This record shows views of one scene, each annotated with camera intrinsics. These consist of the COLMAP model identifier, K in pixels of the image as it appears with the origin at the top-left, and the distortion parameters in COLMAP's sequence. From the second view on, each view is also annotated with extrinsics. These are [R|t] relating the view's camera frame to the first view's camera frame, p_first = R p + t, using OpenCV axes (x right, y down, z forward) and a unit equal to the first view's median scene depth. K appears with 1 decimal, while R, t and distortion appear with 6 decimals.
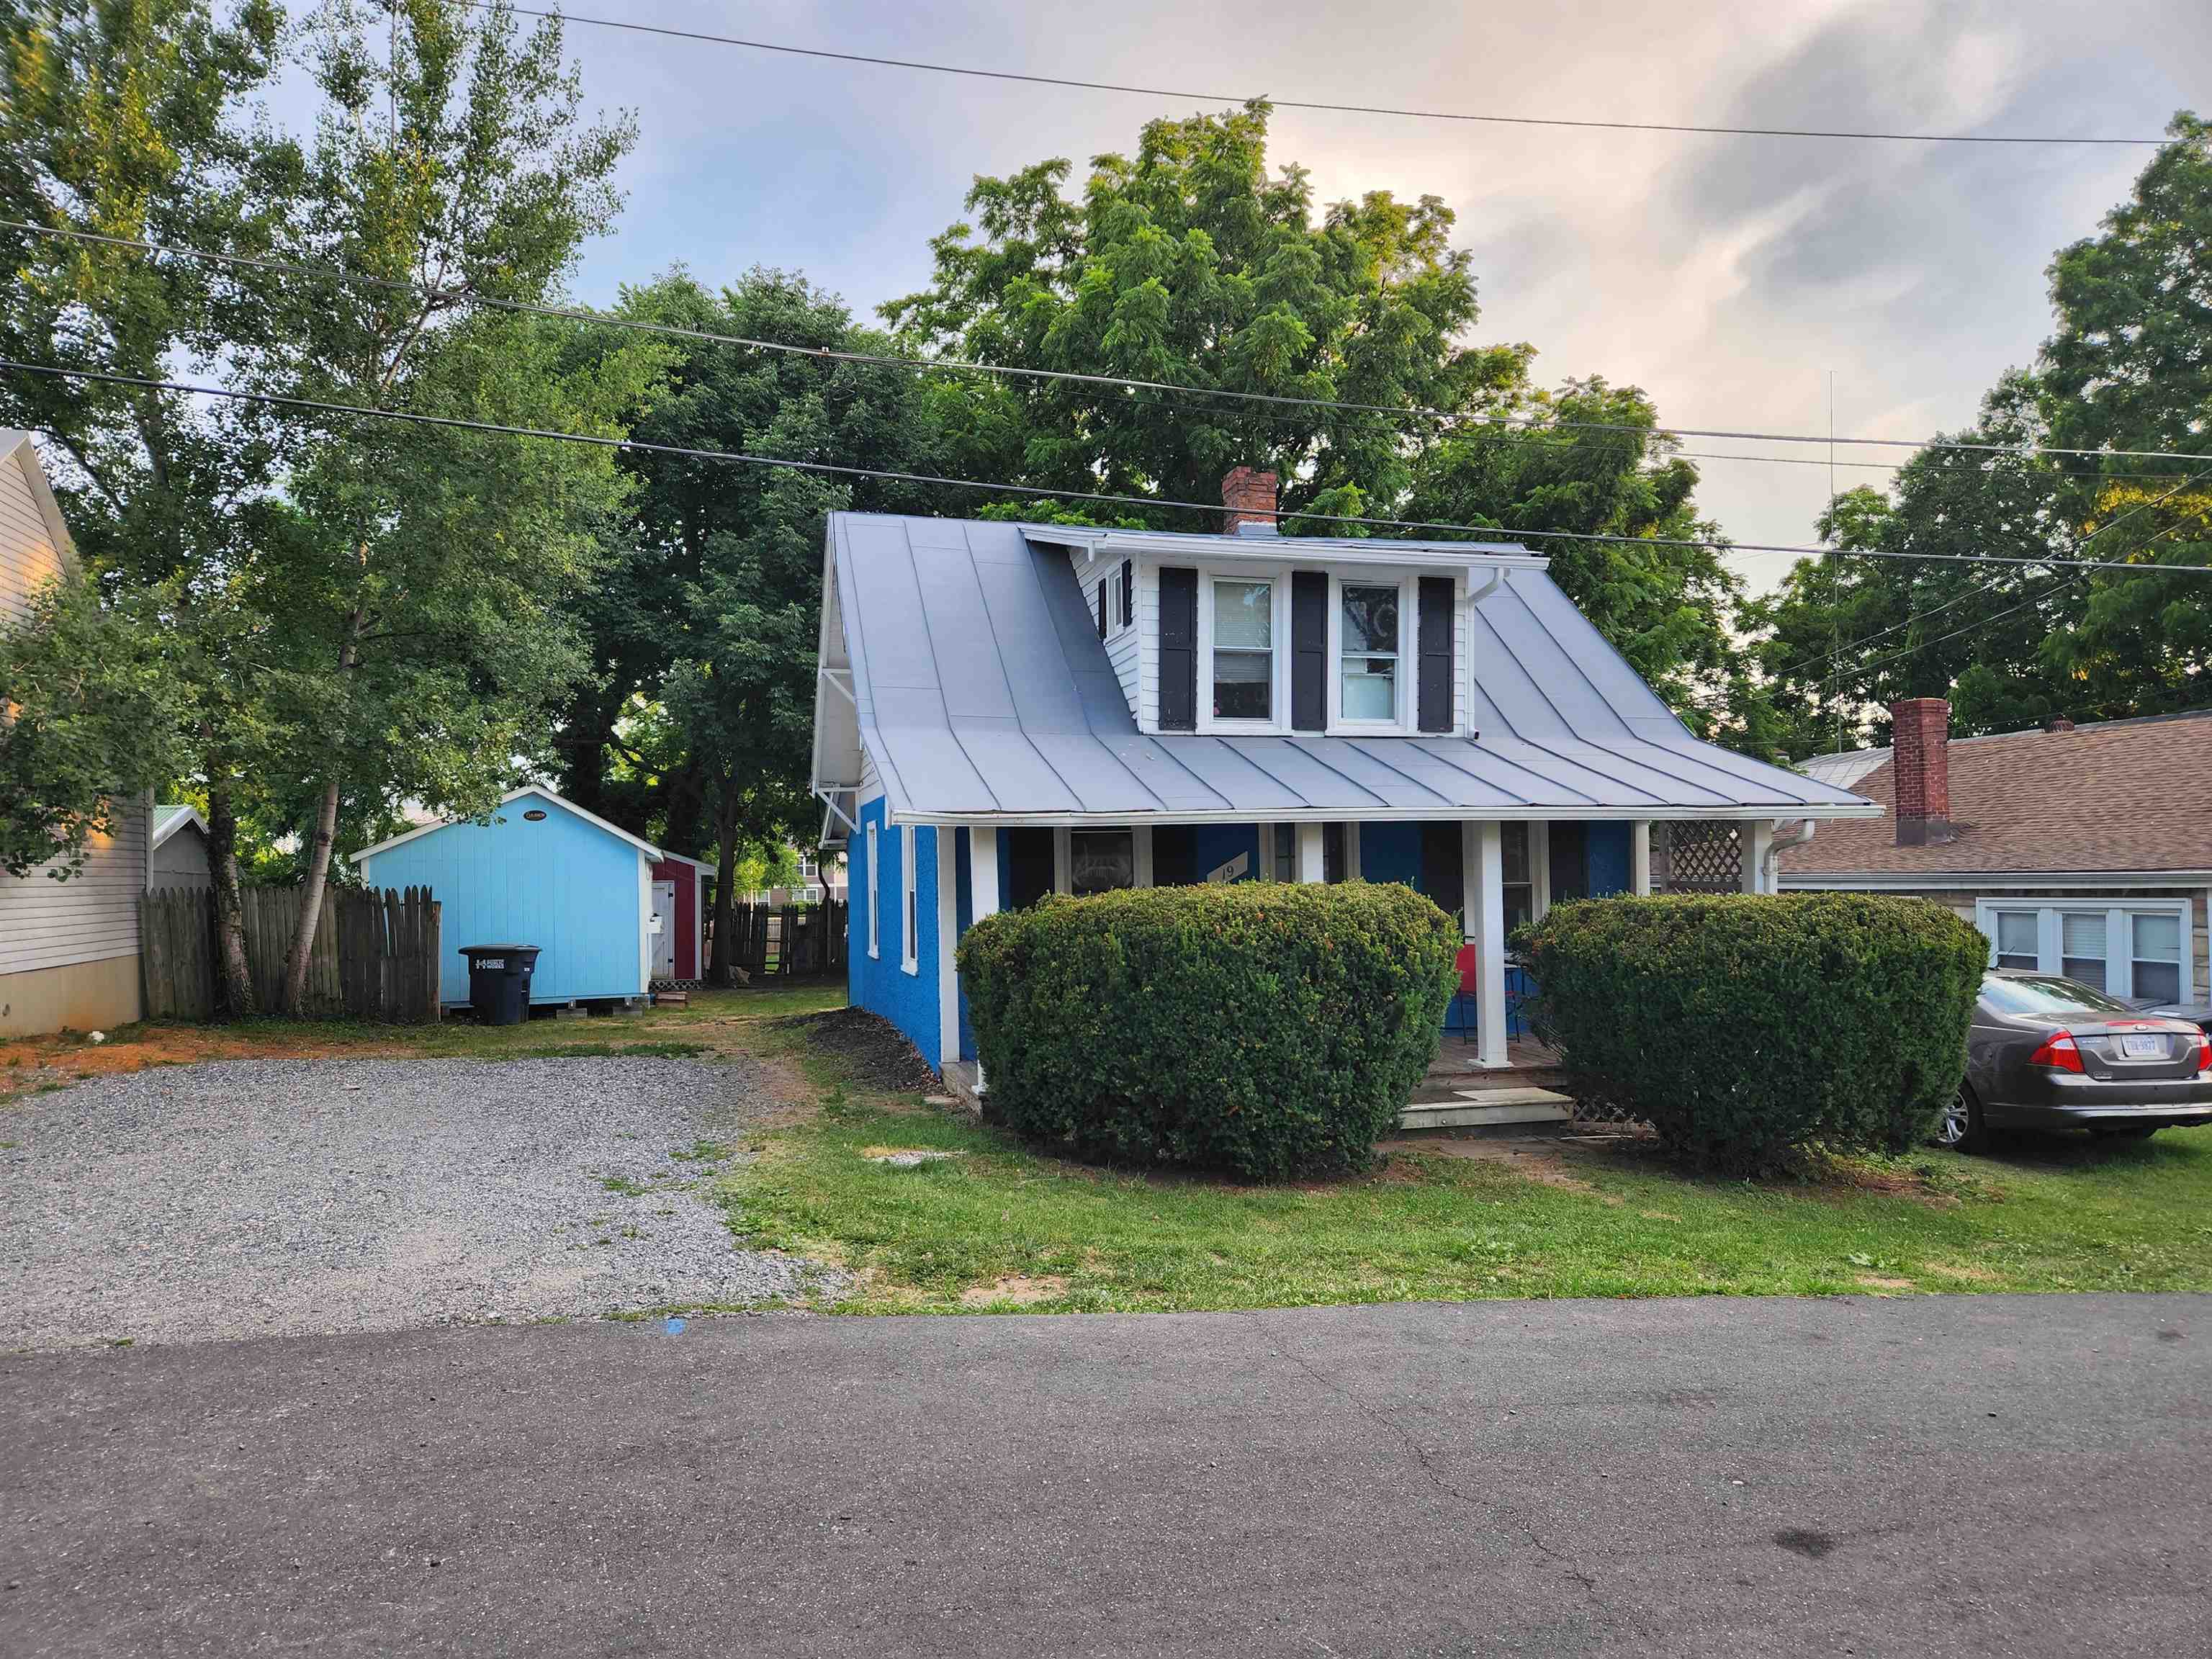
lens RADIAL K [[1477.4, 0, 1073.9], [0, 1477.4, 844.2], [0, 0, 1]] dist [0.077880, -0.067477]
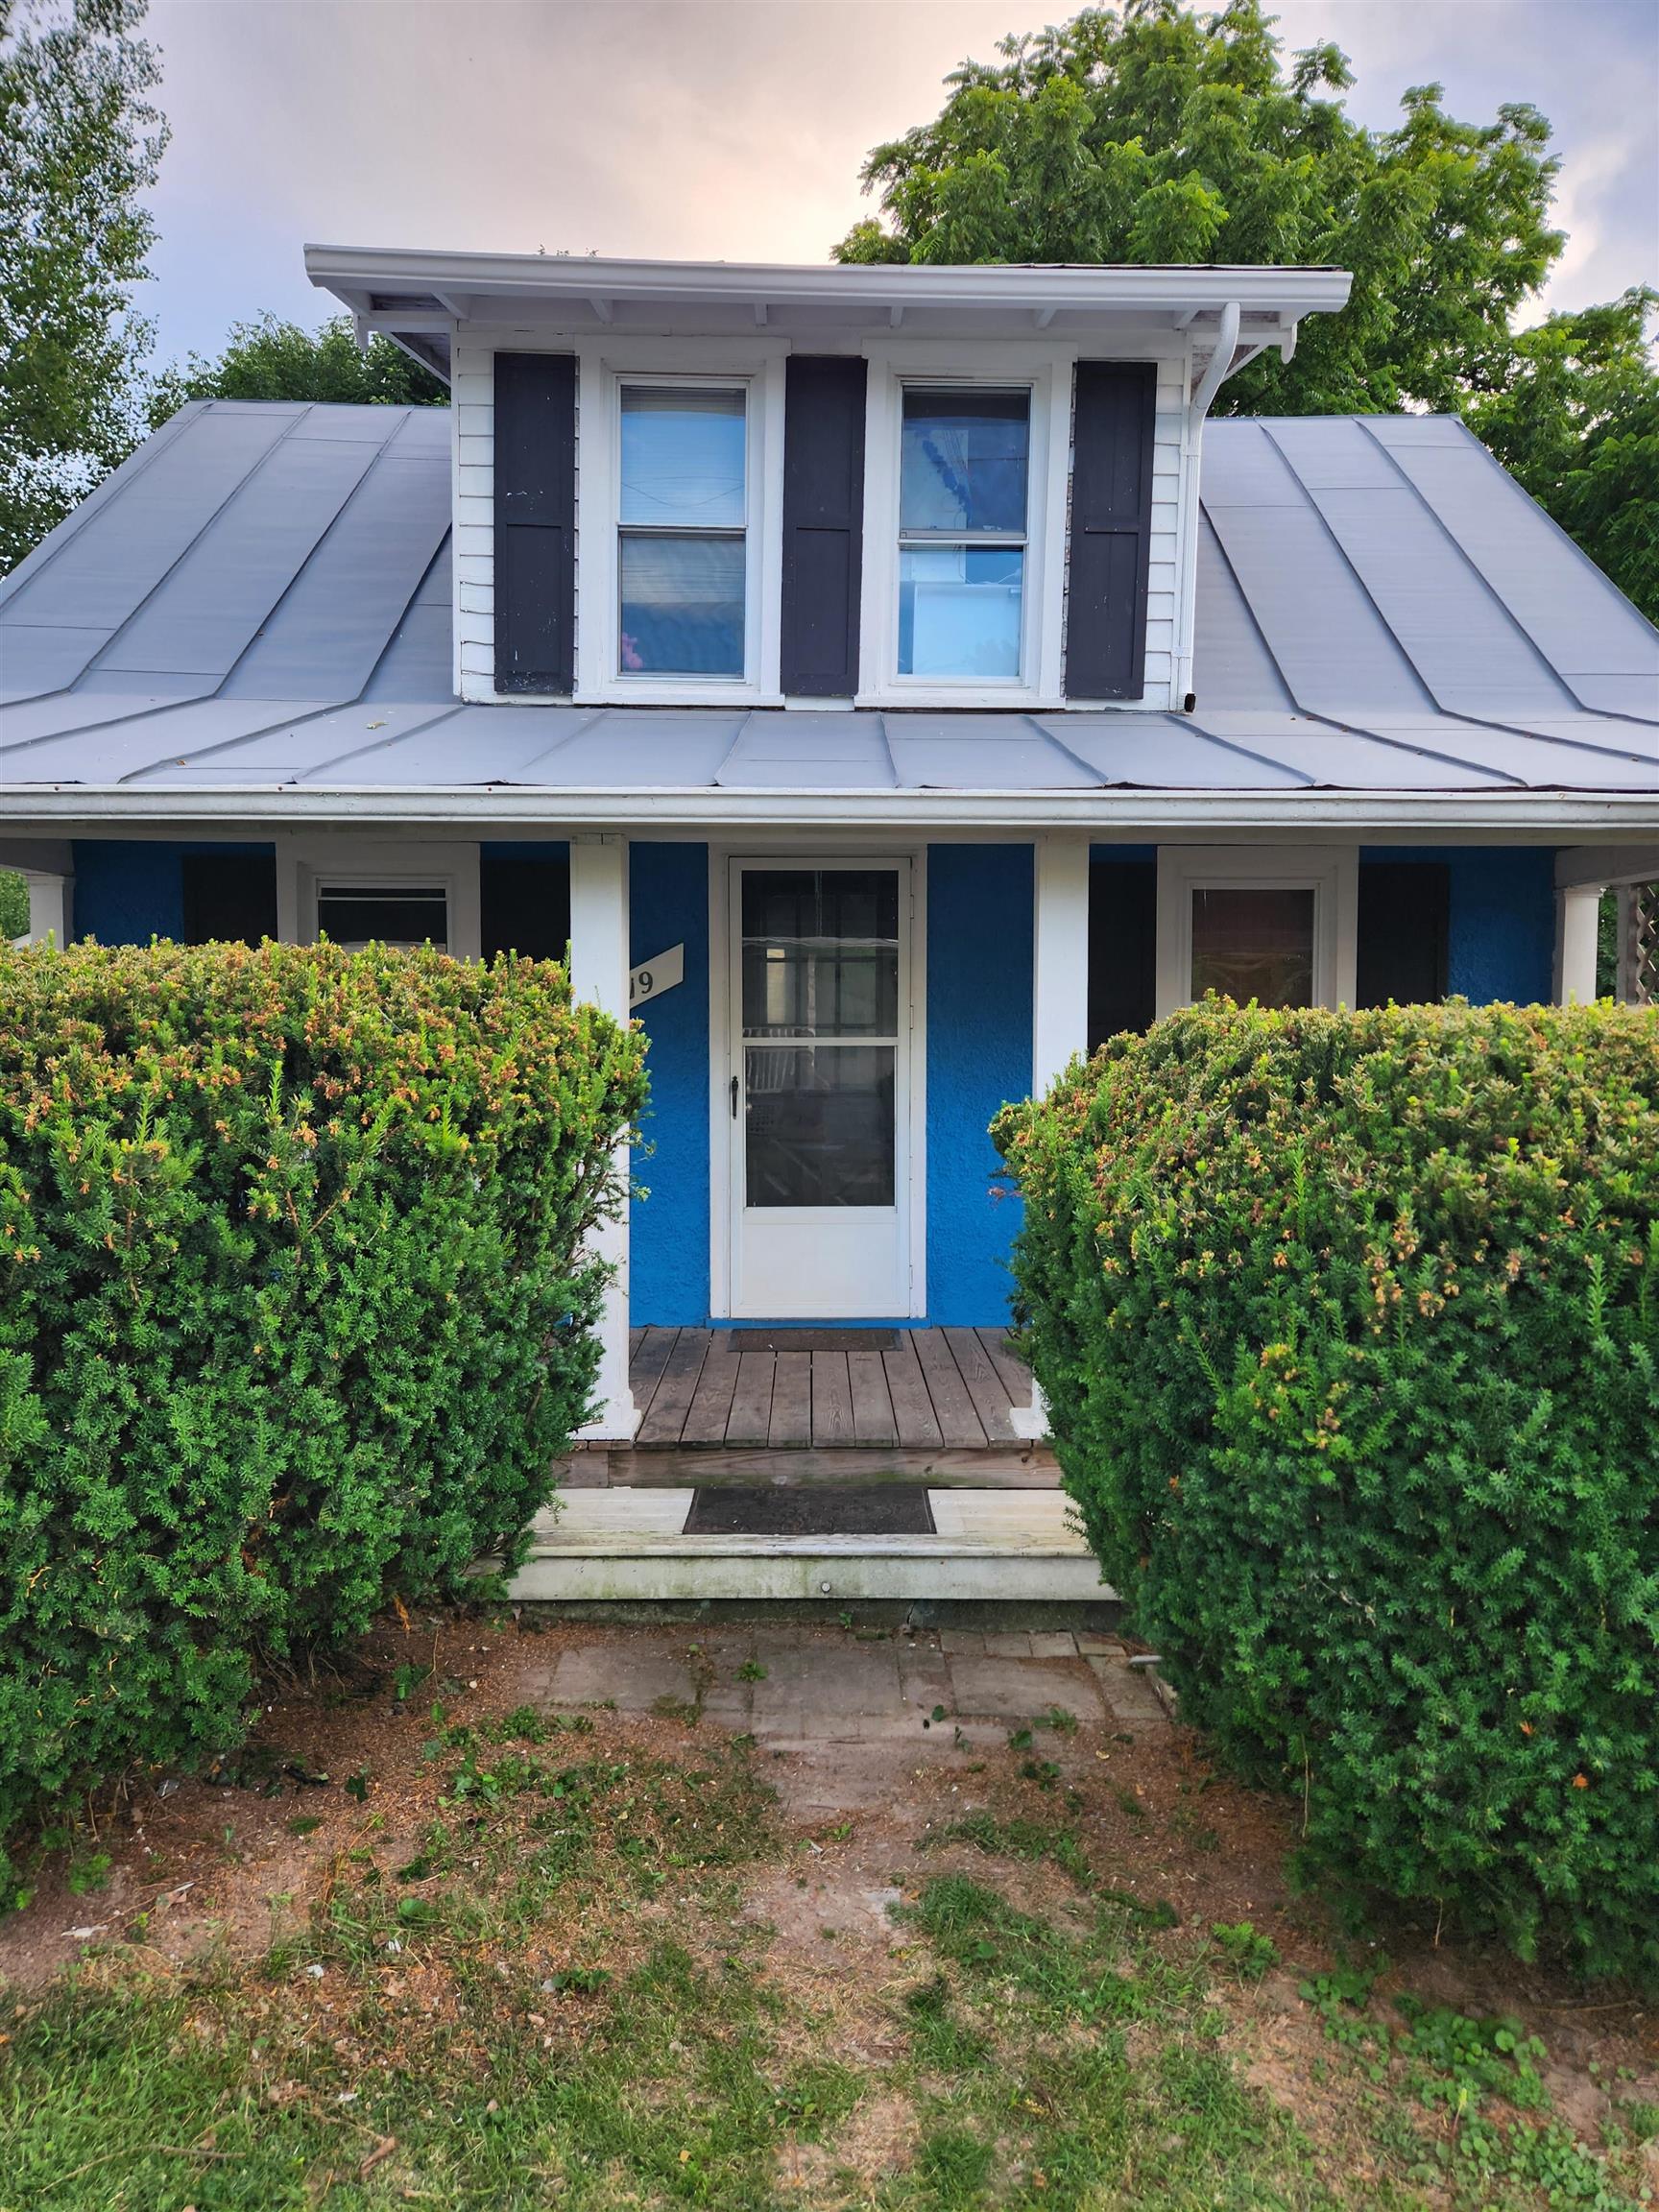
lens RADIAL K [[1477.4, 0, 834.4], [0, 1477.4, 1114.5], [0, 0, 1]] dist [0.077880, -0.067477]
pose [[0.971769, 0.029636, -0.234066, 0.275636], [-0.015761, 0.998018, 0.060928, 0.030116], [0.235408, -0.055519, 0.970310, 0.506441]]
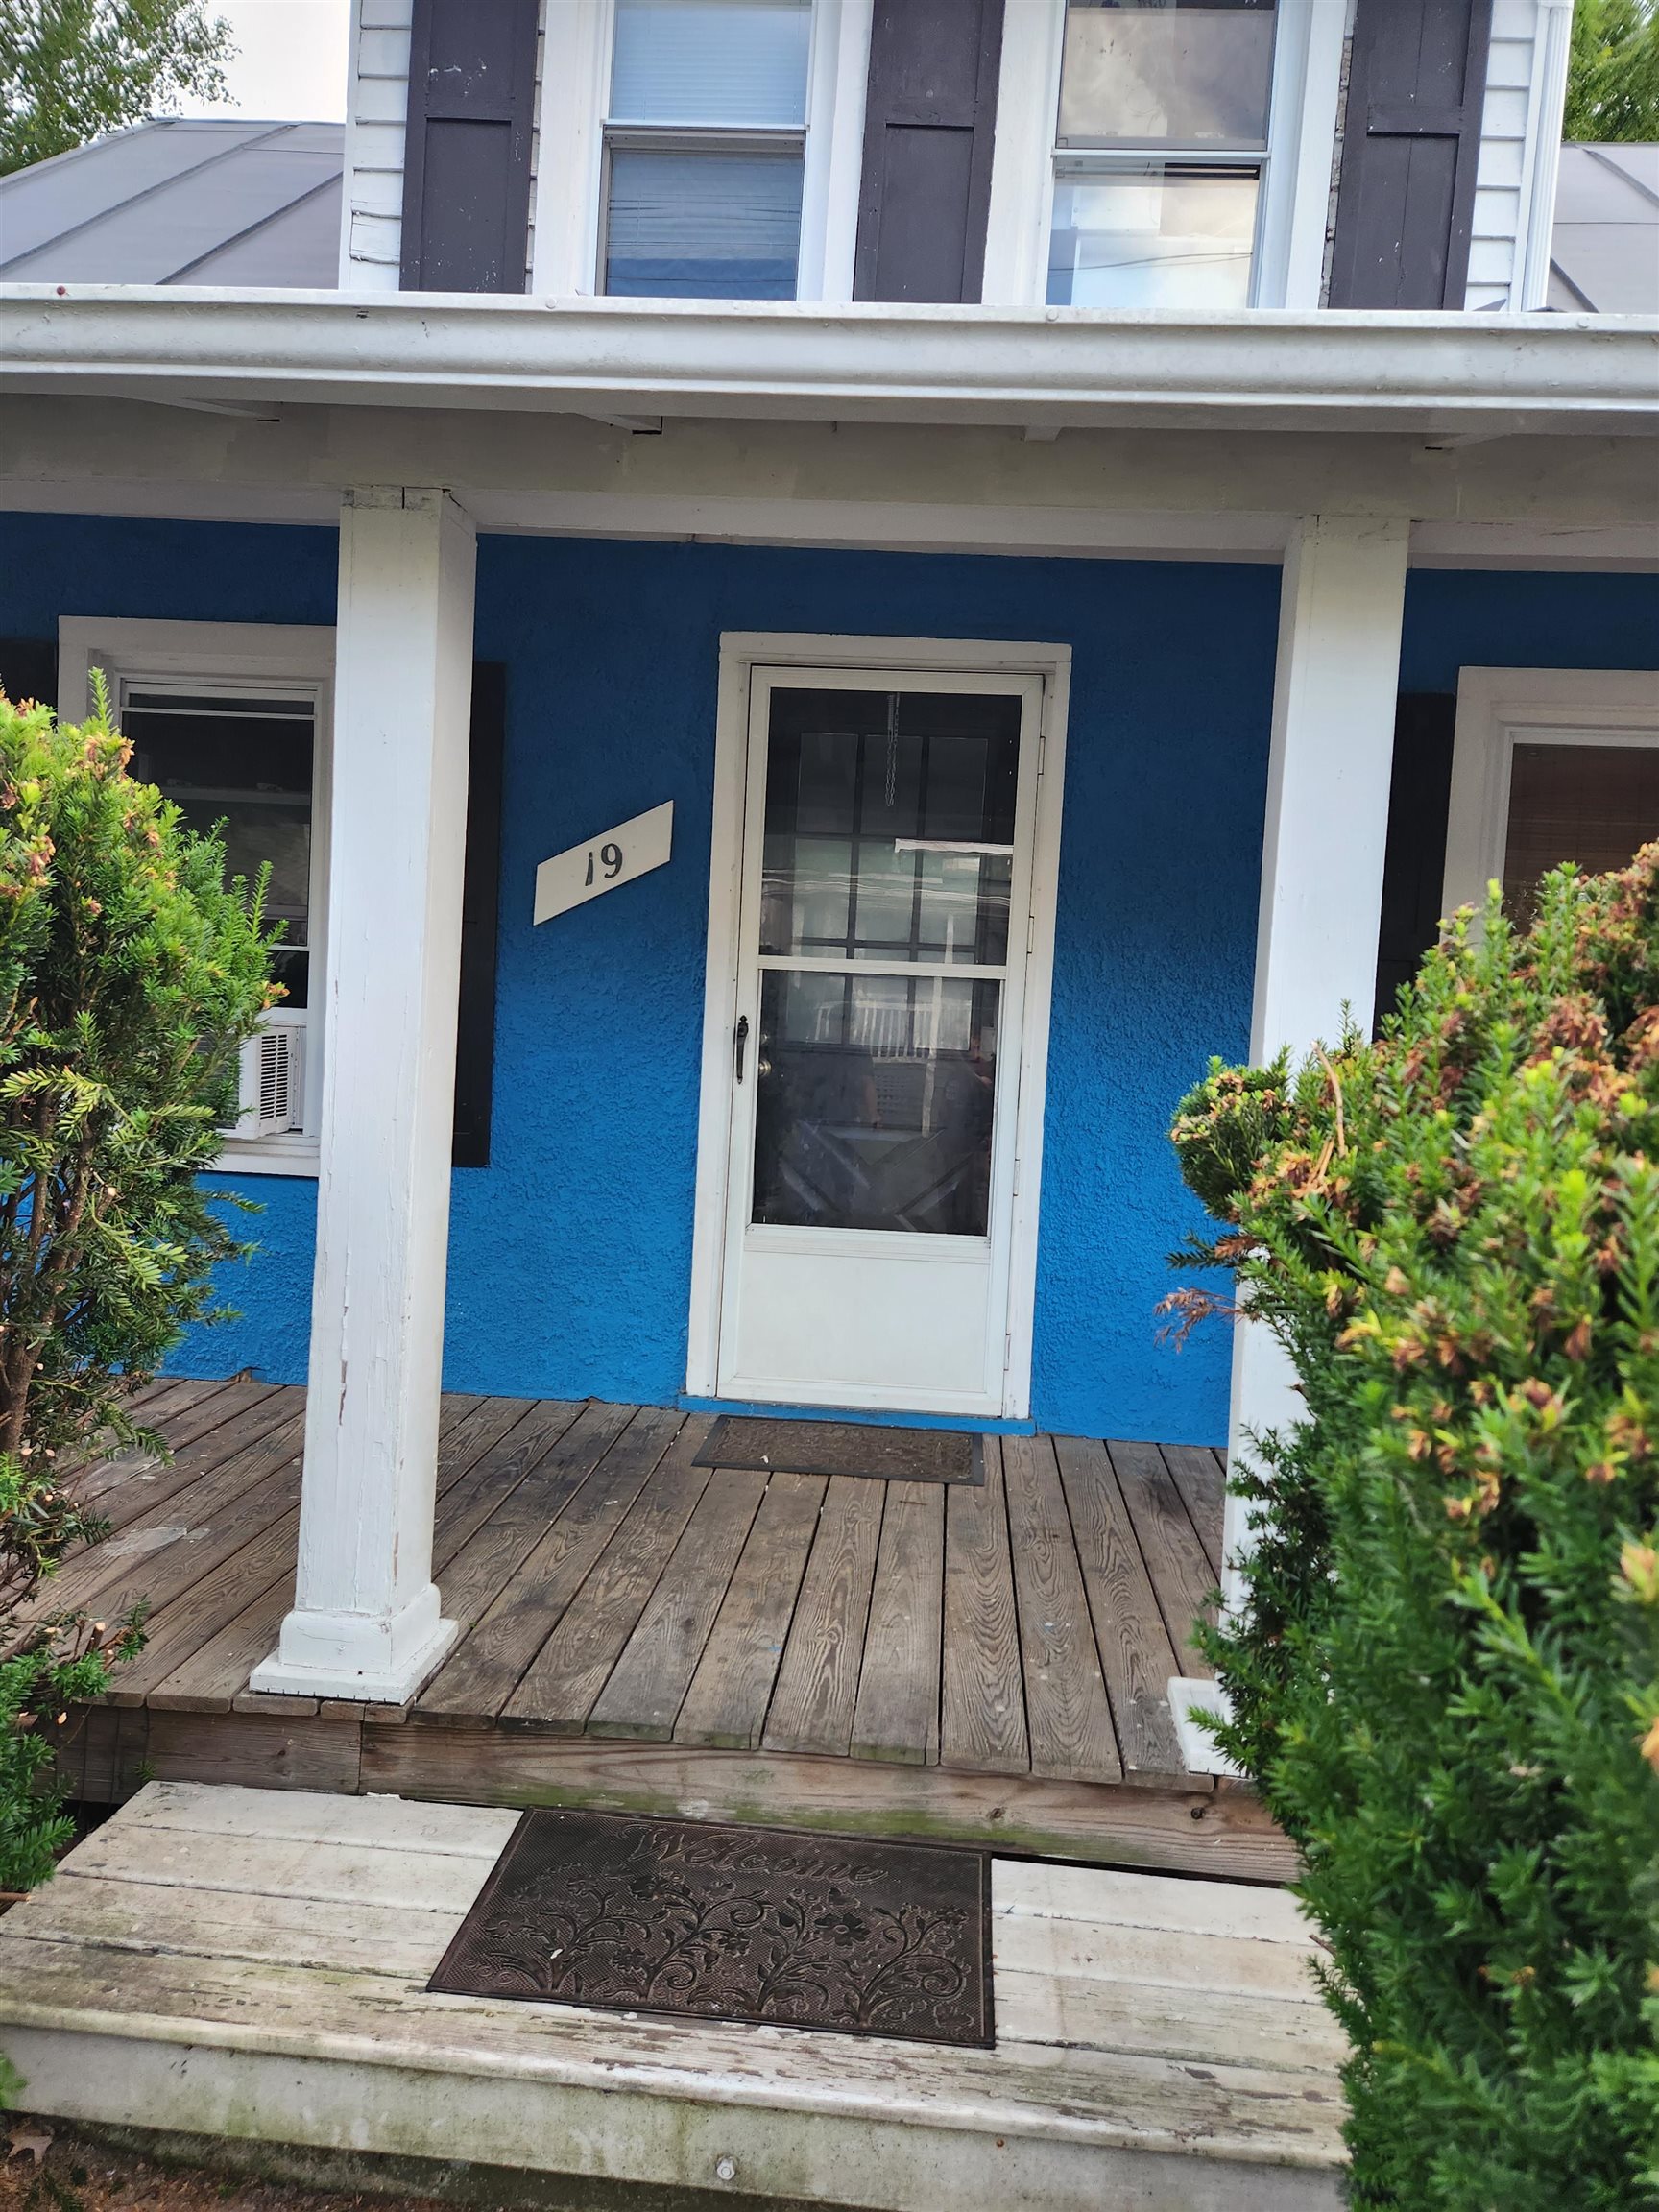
lens RADIAL K [[1477.4, 0, 852.2], [0, 1477.4, 1089.9], [0, 0, 1]] dist [0.077880, -0.067477]
pose [[0.945884, 0.081792, -0.314027, 0.248554], [-0.065091, 0.995868, 0.063325, 0.042065], [0.317909, -0.039458, 0.947300, 0.686684]]
